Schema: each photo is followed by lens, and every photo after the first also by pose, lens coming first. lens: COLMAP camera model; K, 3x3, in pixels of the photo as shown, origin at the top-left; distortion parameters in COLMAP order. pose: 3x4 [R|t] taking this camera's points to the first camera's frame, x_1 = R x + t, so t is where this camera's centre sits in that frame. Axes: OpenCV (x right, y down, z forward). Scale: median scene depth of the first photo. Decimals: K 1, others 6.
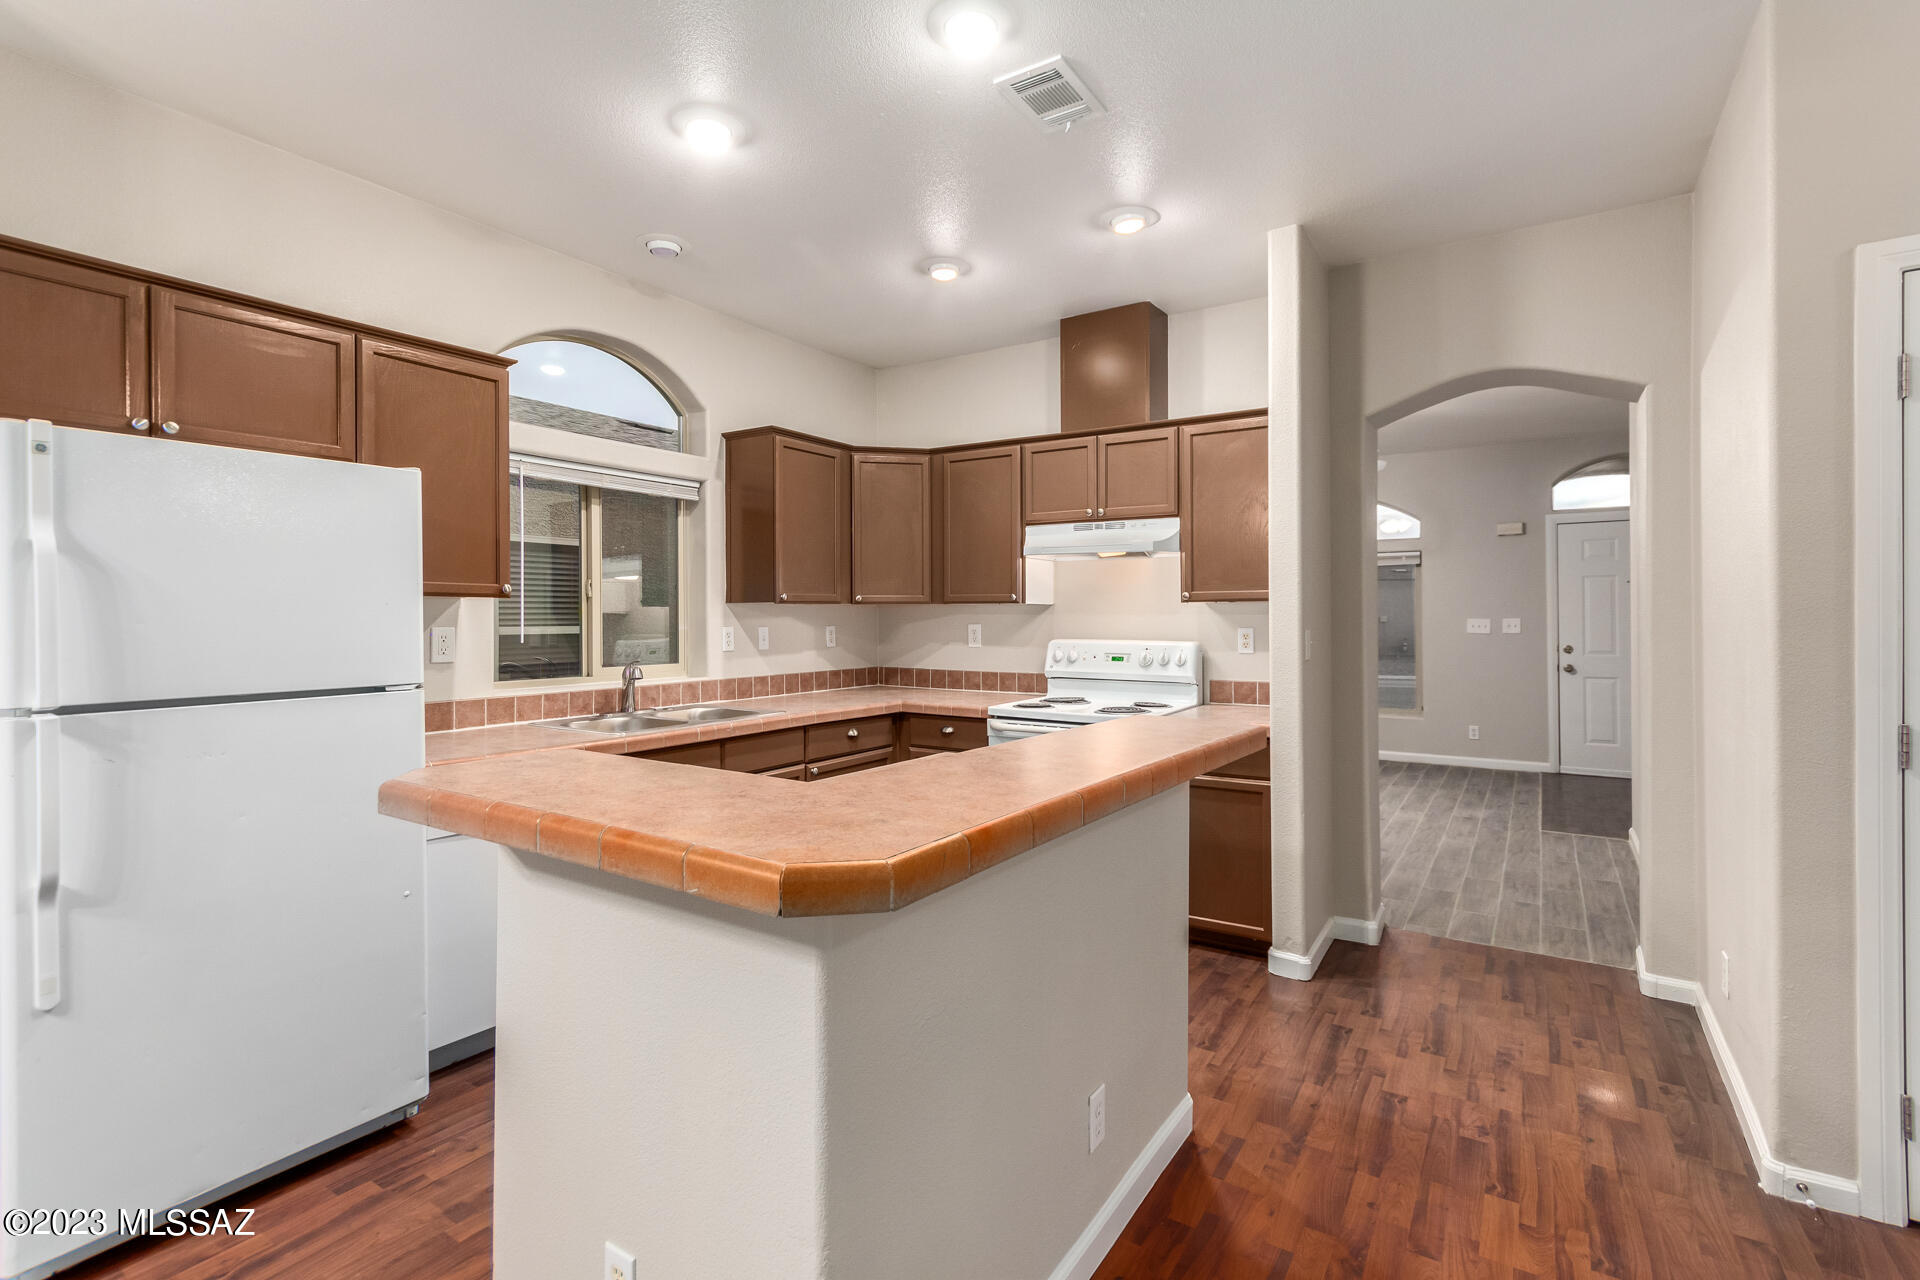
lens RADIAL K [[906.5, 0, 936.0], [0, 906.5, 604.2], [0, 0, 1]] dist [0.005388, 0.001561]
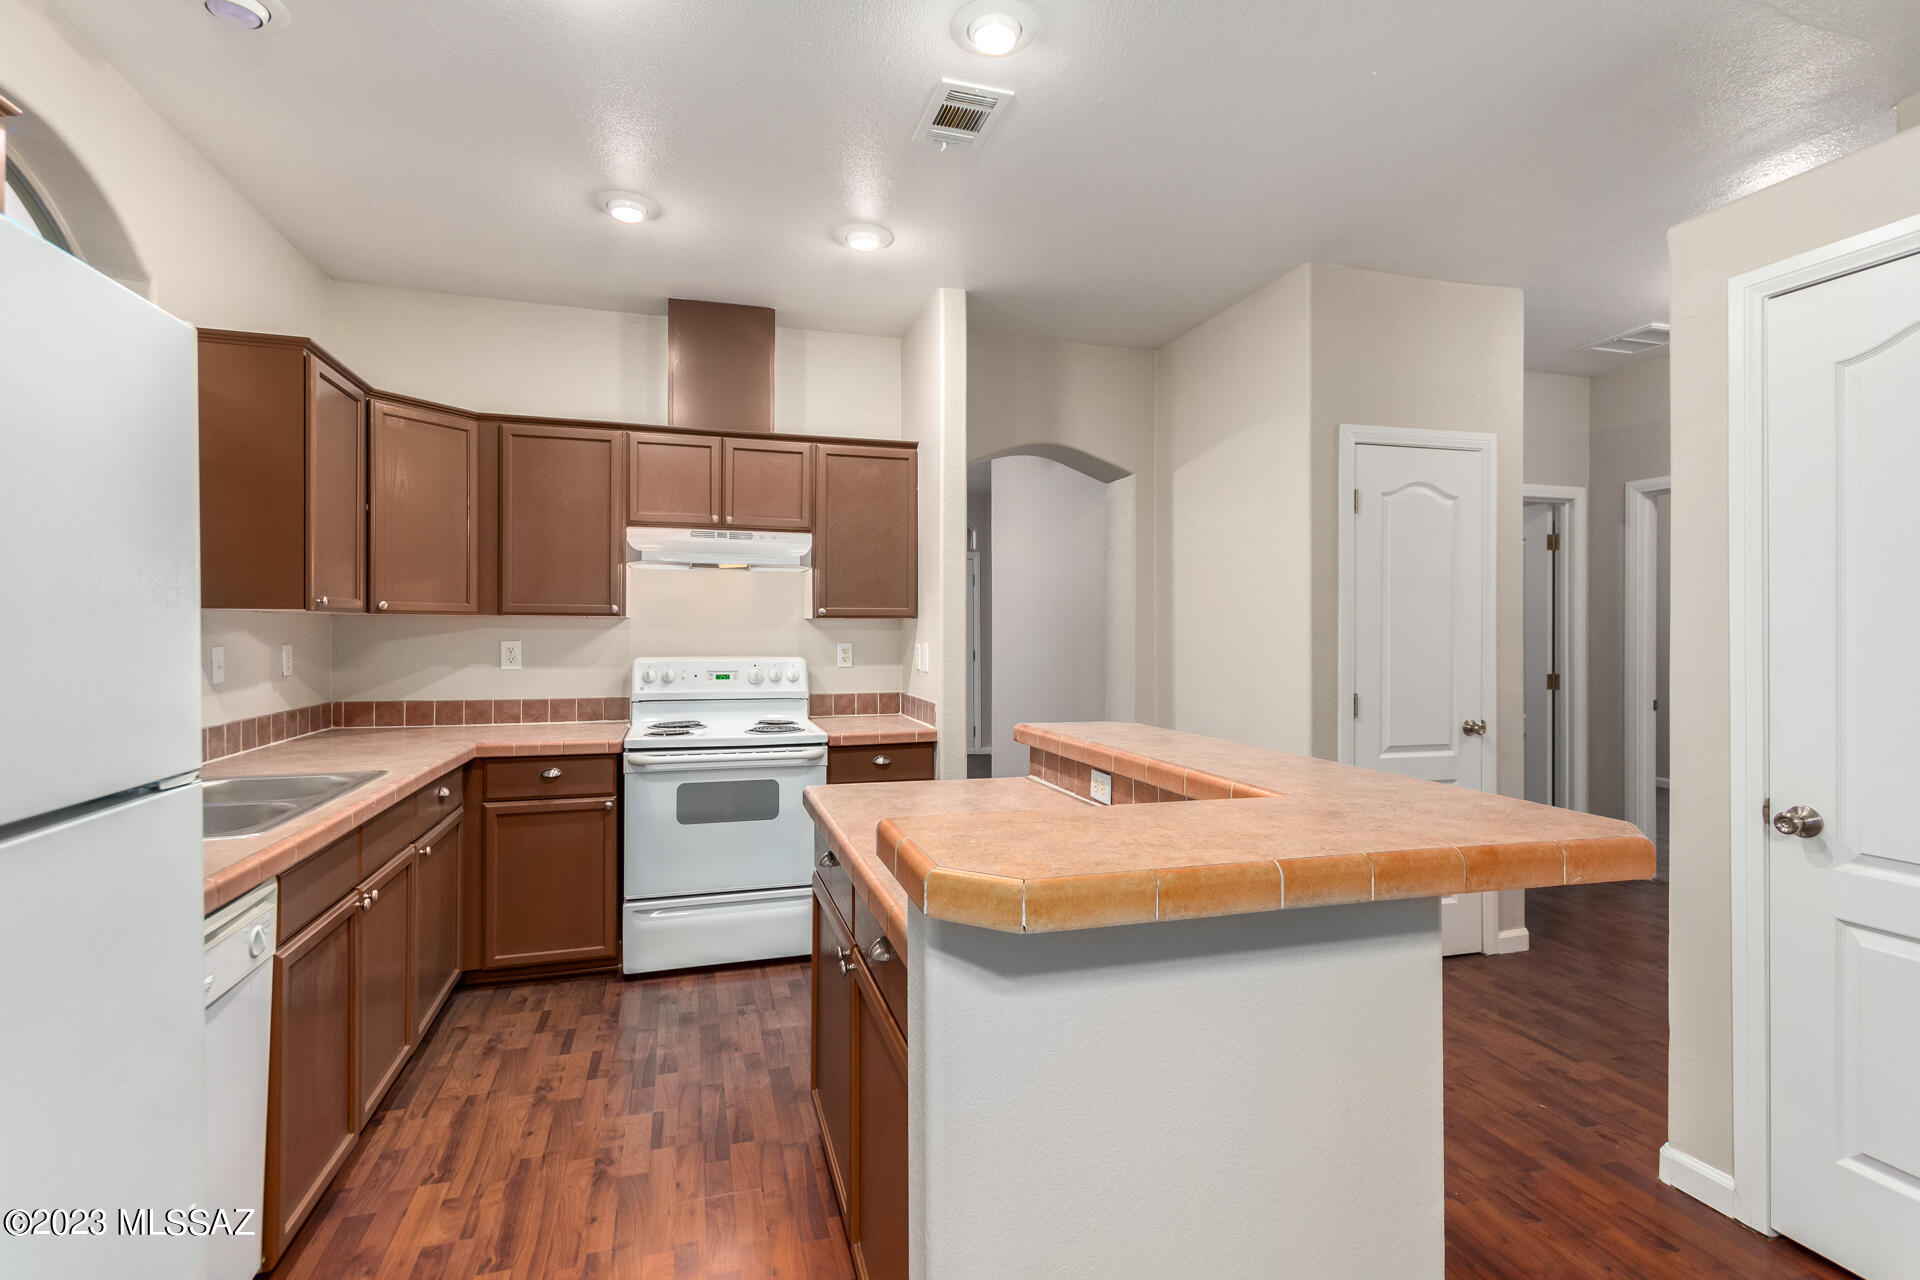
lens RADIAL K [[906.5, 0, 950.5], [0, 906.5, 633.6], [0, 0, 1]] dist [0.005388, 0.001561]
pose [[0.642808, 0.001344, 0.766026, -0.369703], [-0.012305, 0.999888, 0.008570, 0.004310], [-0.765929, -0.014935, 0.642752, 0.215062]]
